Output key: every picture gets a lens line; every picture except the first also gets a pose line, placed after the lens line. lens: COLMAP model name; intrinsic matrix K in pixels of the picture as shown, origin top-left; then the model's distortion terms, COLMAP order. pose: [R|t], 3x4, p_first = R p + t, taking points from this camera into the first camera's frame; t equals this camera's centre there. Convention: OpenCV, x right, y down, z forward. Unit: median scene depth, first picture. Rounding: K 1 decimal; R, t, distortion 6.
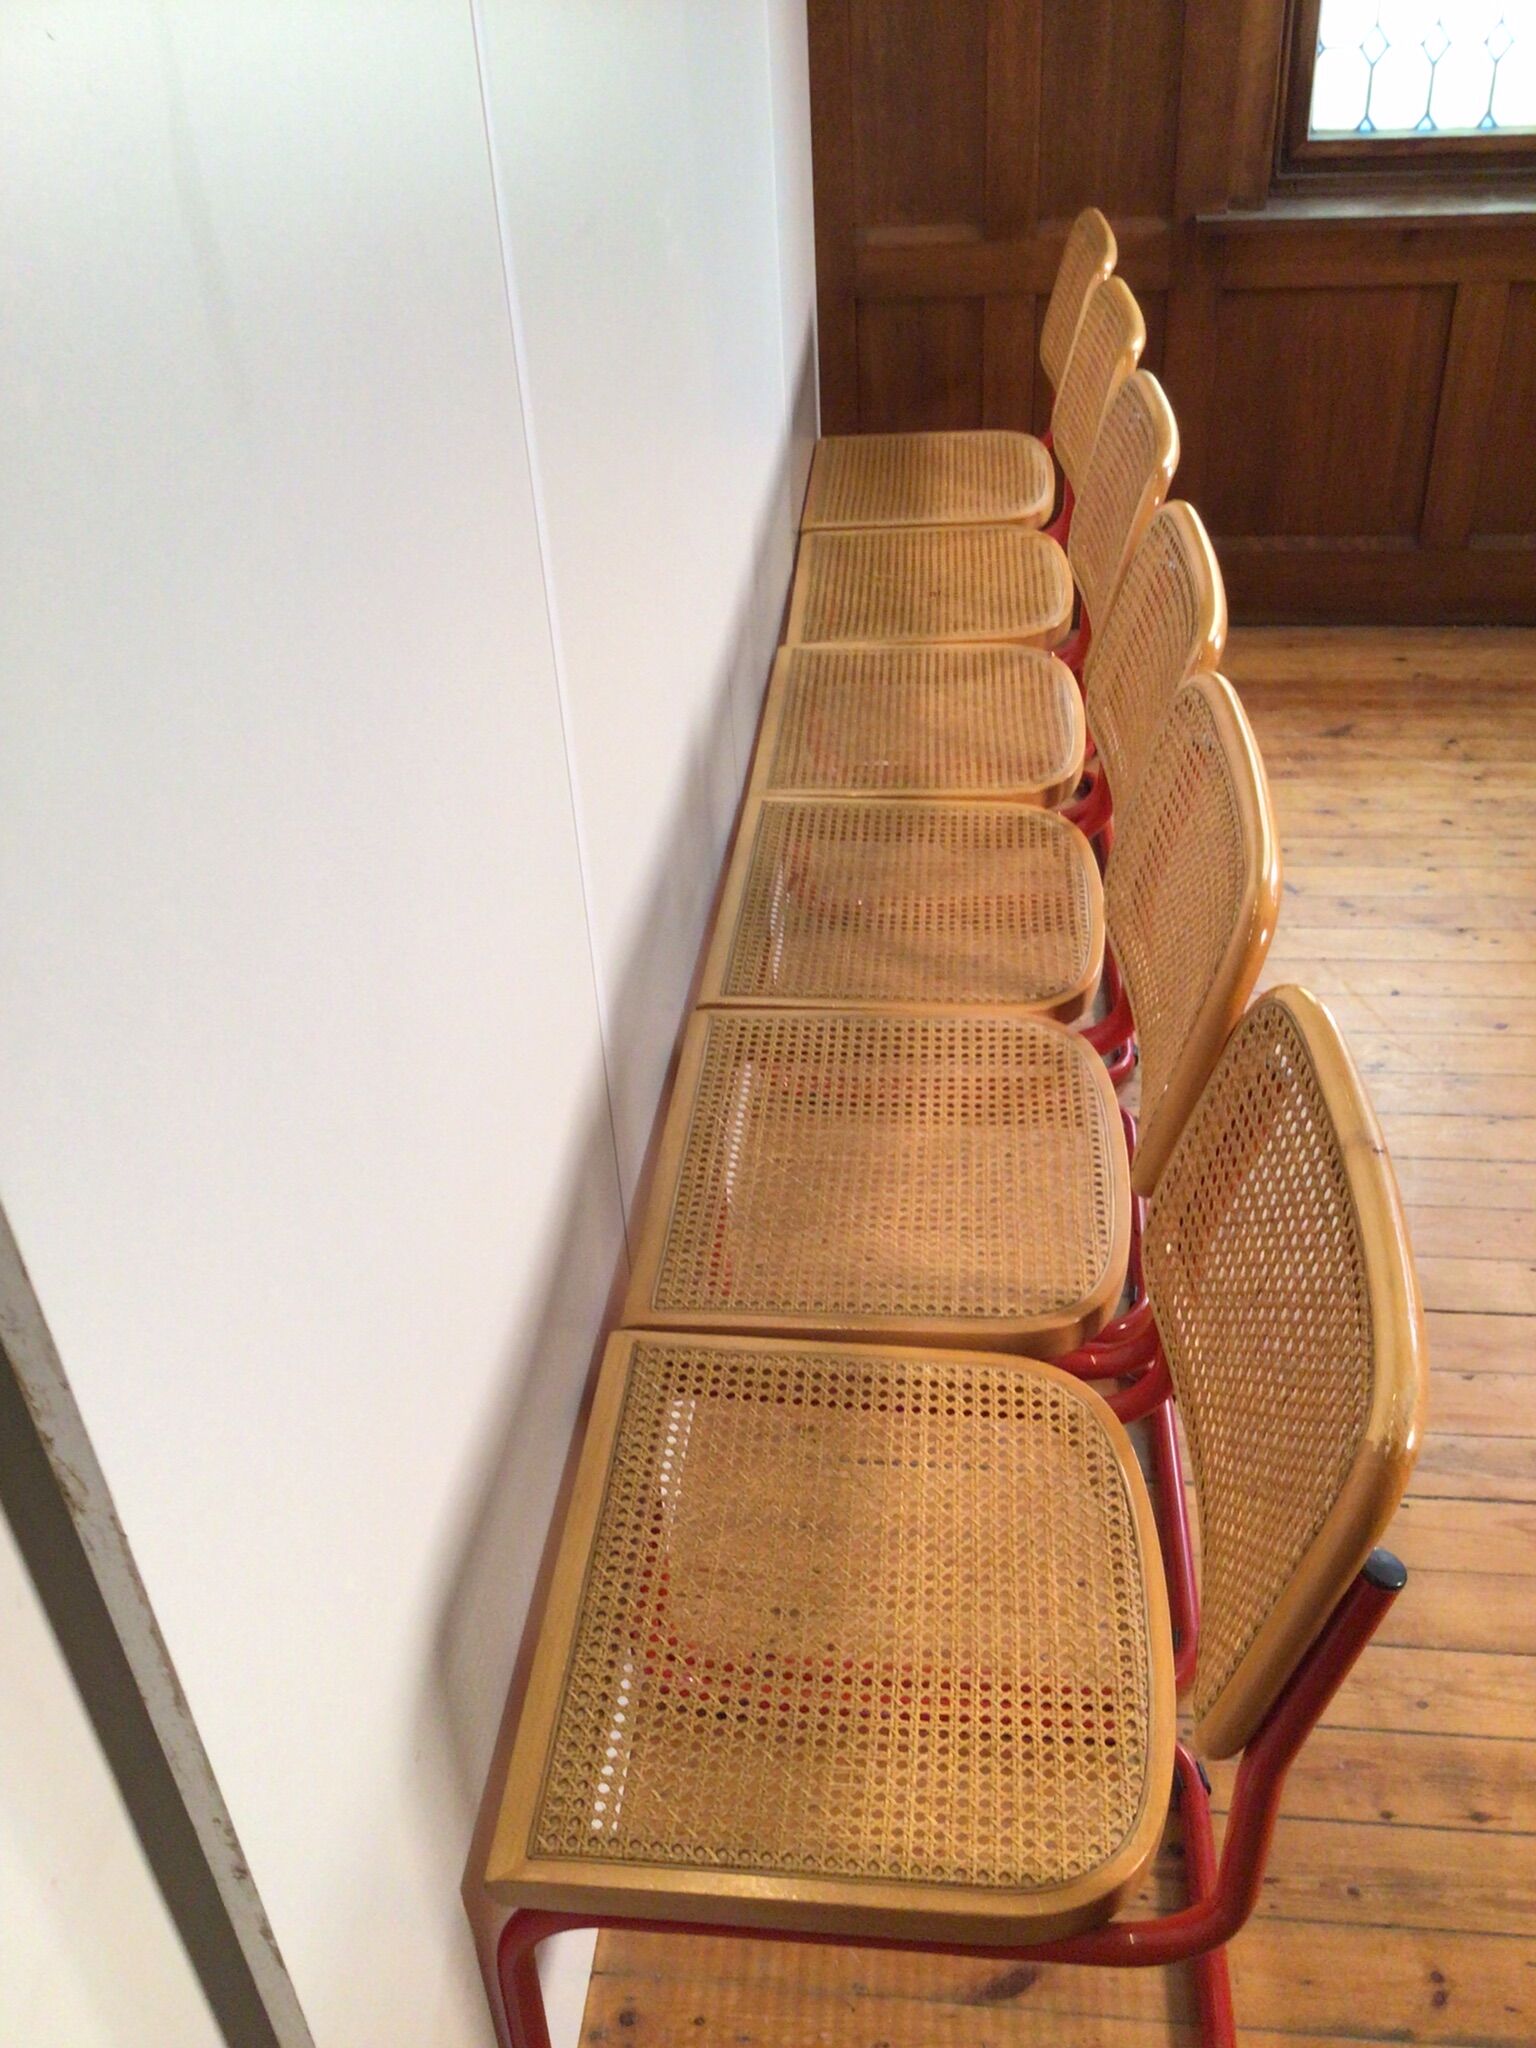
lens RADIAL K [[1924.5, 0, 711.6], [0, 1924.5, 982.2], [0, 0, 1]] dist [0.114155, -0.192172]
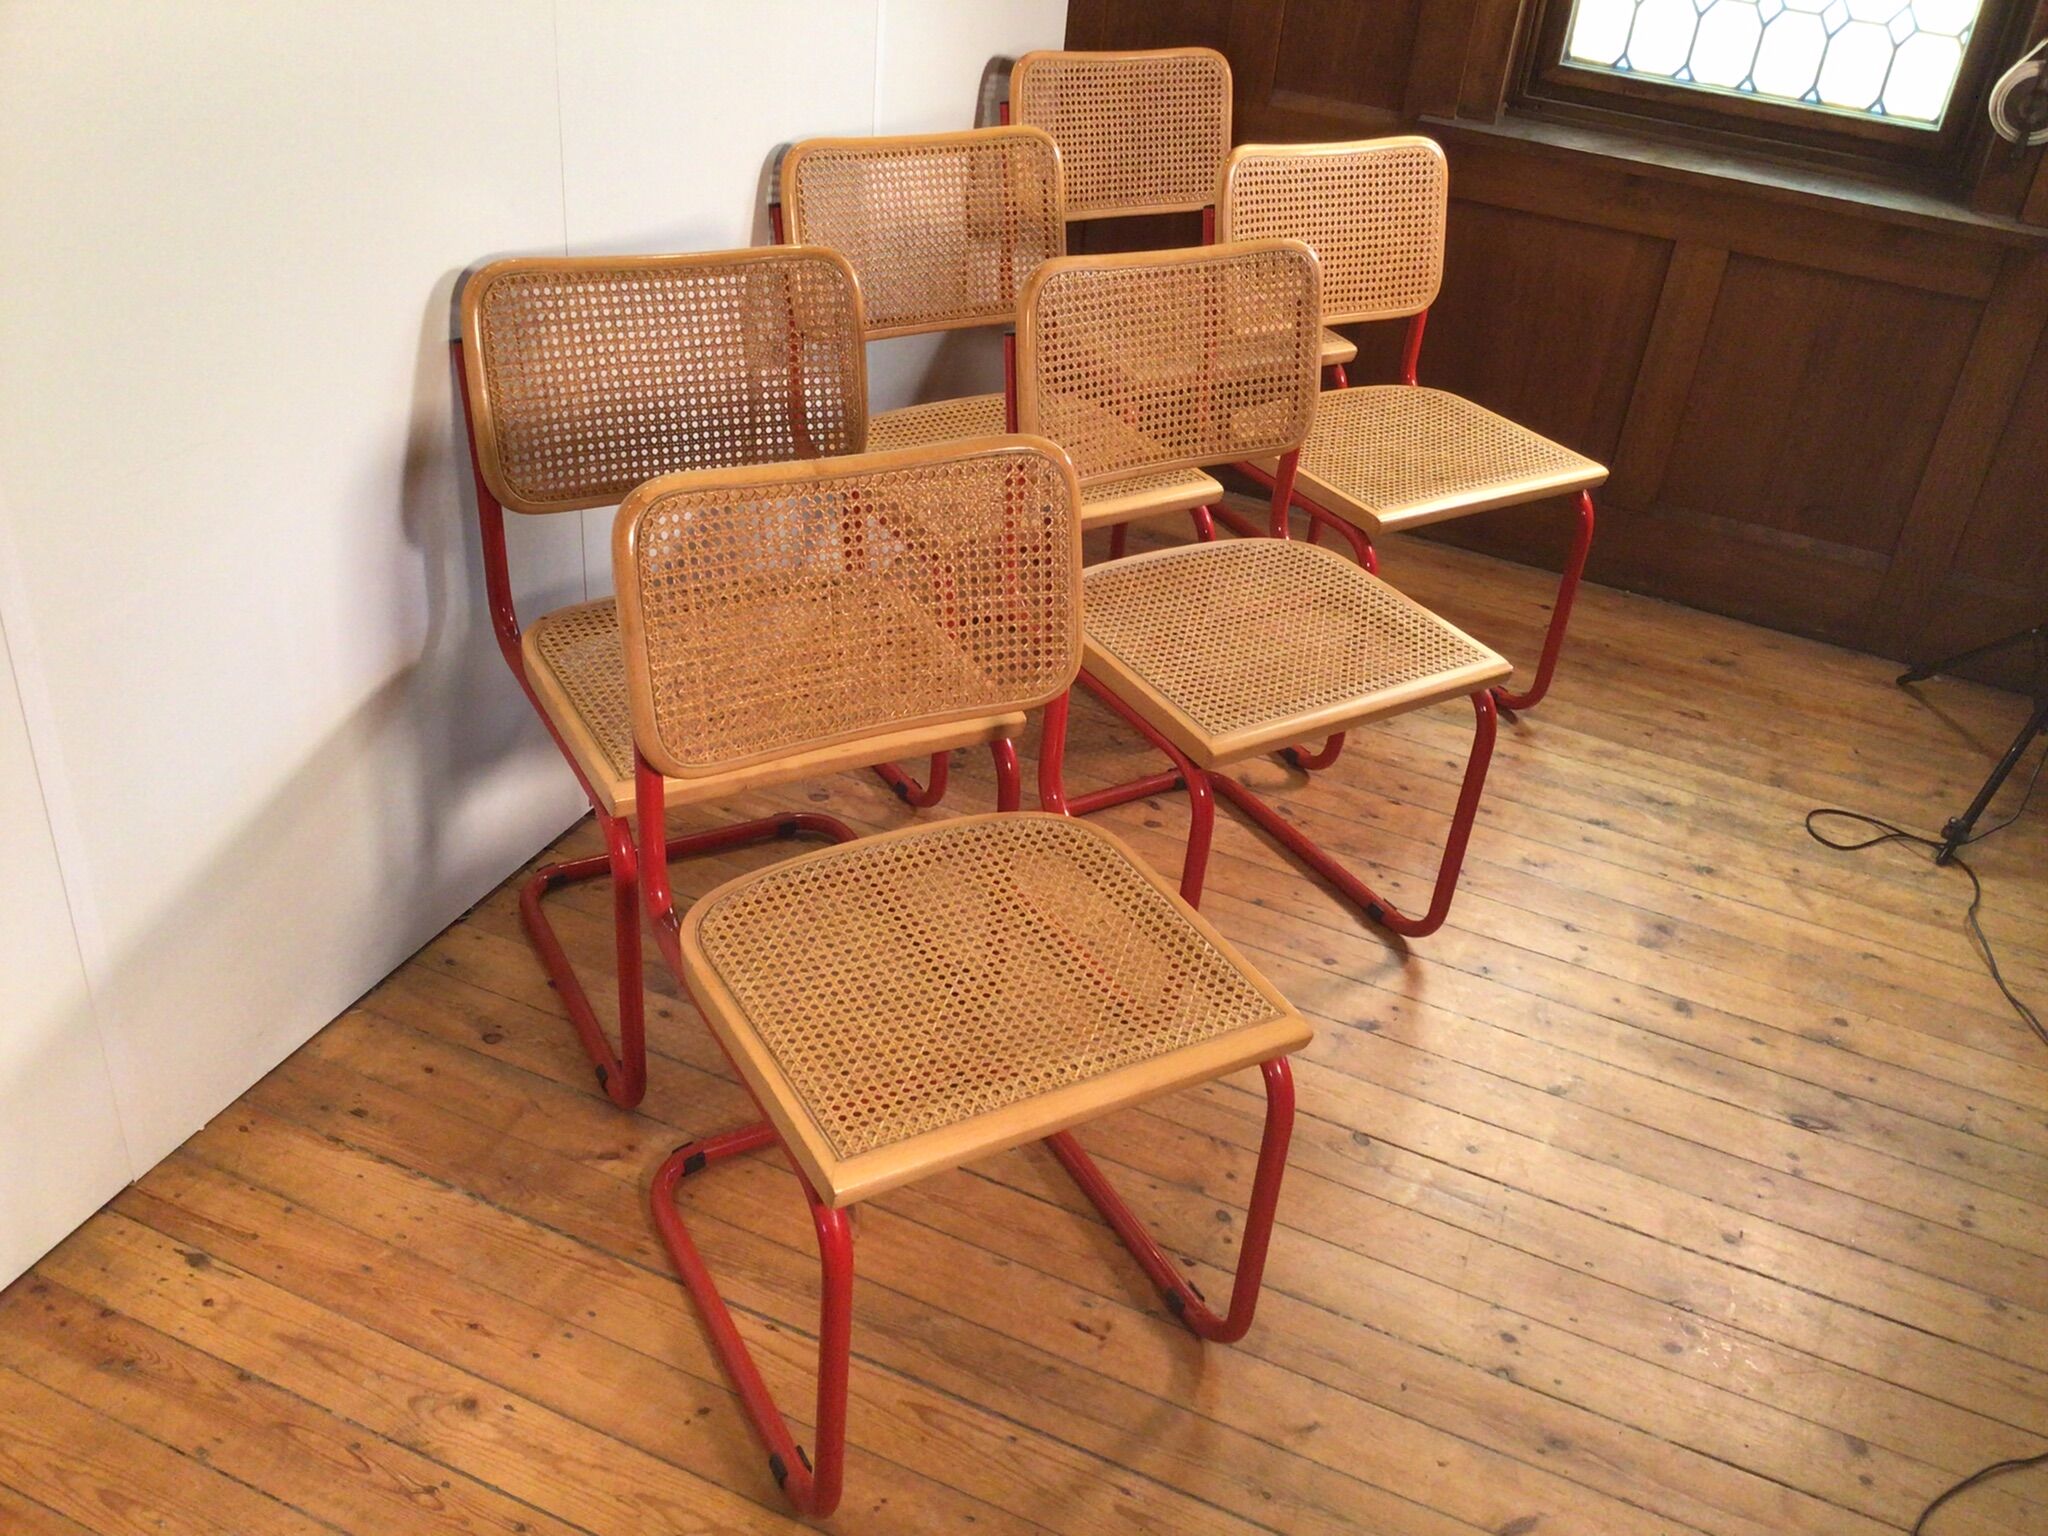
lens RADIAL K [[1924.5, 0, 1029.3], [0, 1924.5, 700.0], [0, 0, 1]] dist [0.114155, -0.192172]
pose [[0.948034, 0.265837, -0.174821, 0.319612], [-0.274774, 0.961083, -0.028621, -0.026542], [0.160409, 0.075170, 0.984184, 0.024706]]
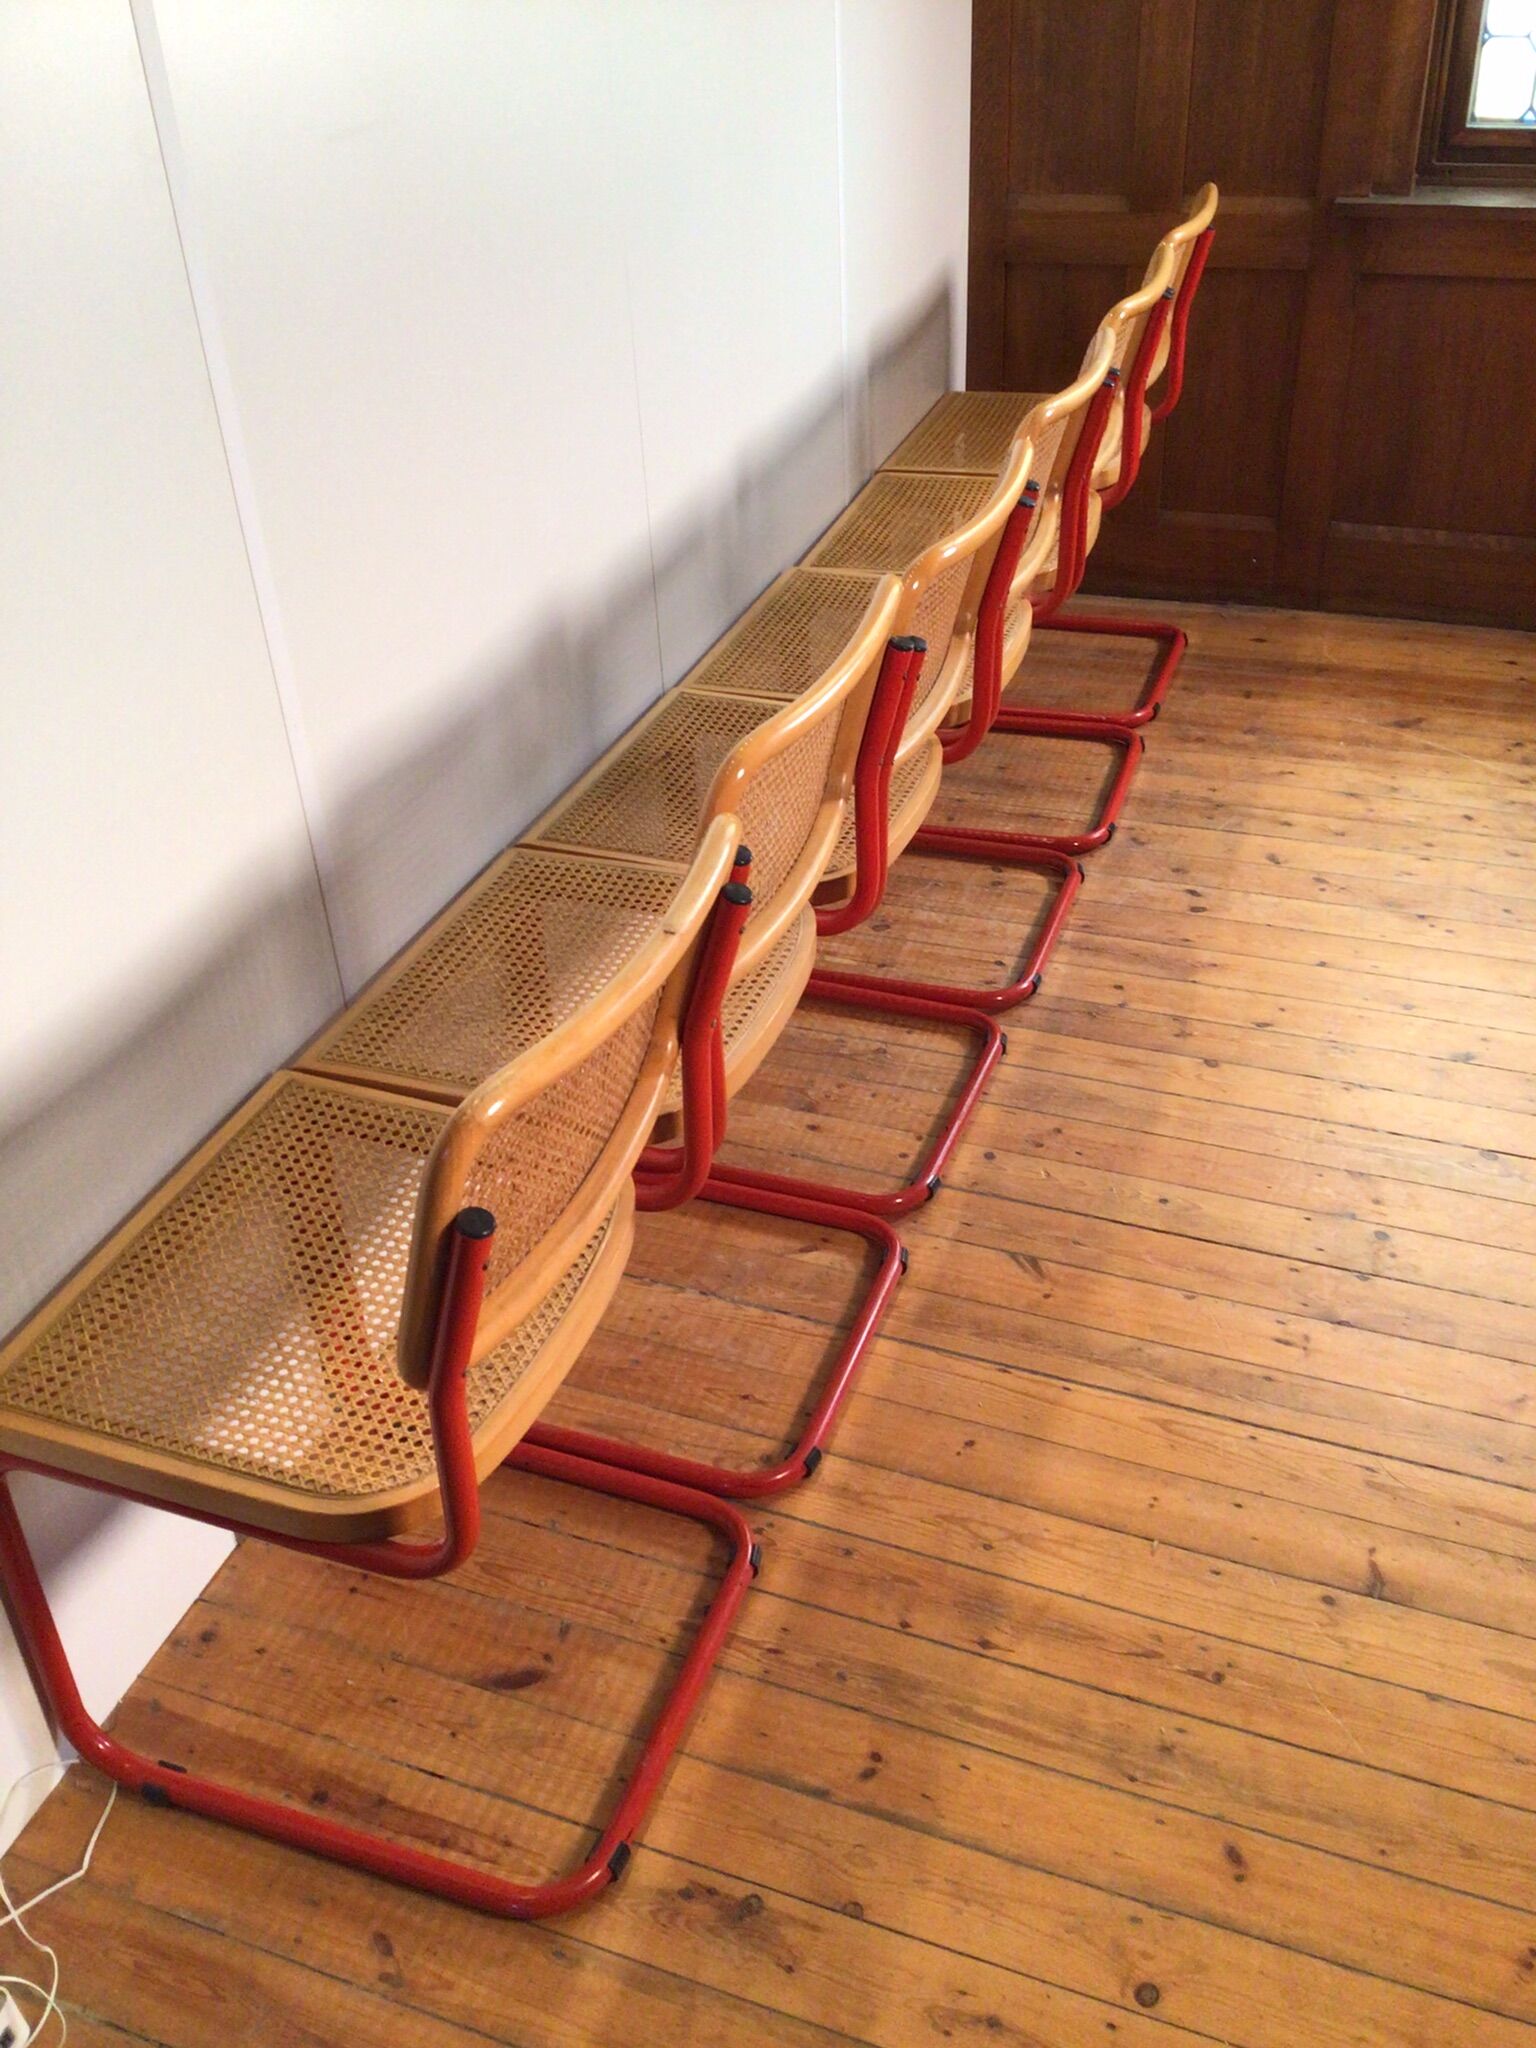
lens RADIAL K [[1924.5, 0, 711.6], [0, 1924.5, 982.2], [0, 0, 1]] dist [0.114155, -0.192172]
pose [[0.965229, 0.141919, -0.219527, 0.222720], [-0.140676, 0.989825, 0.021364, 0.031616], [0.220325, 0.010261, 0.975372, -0.047920]]
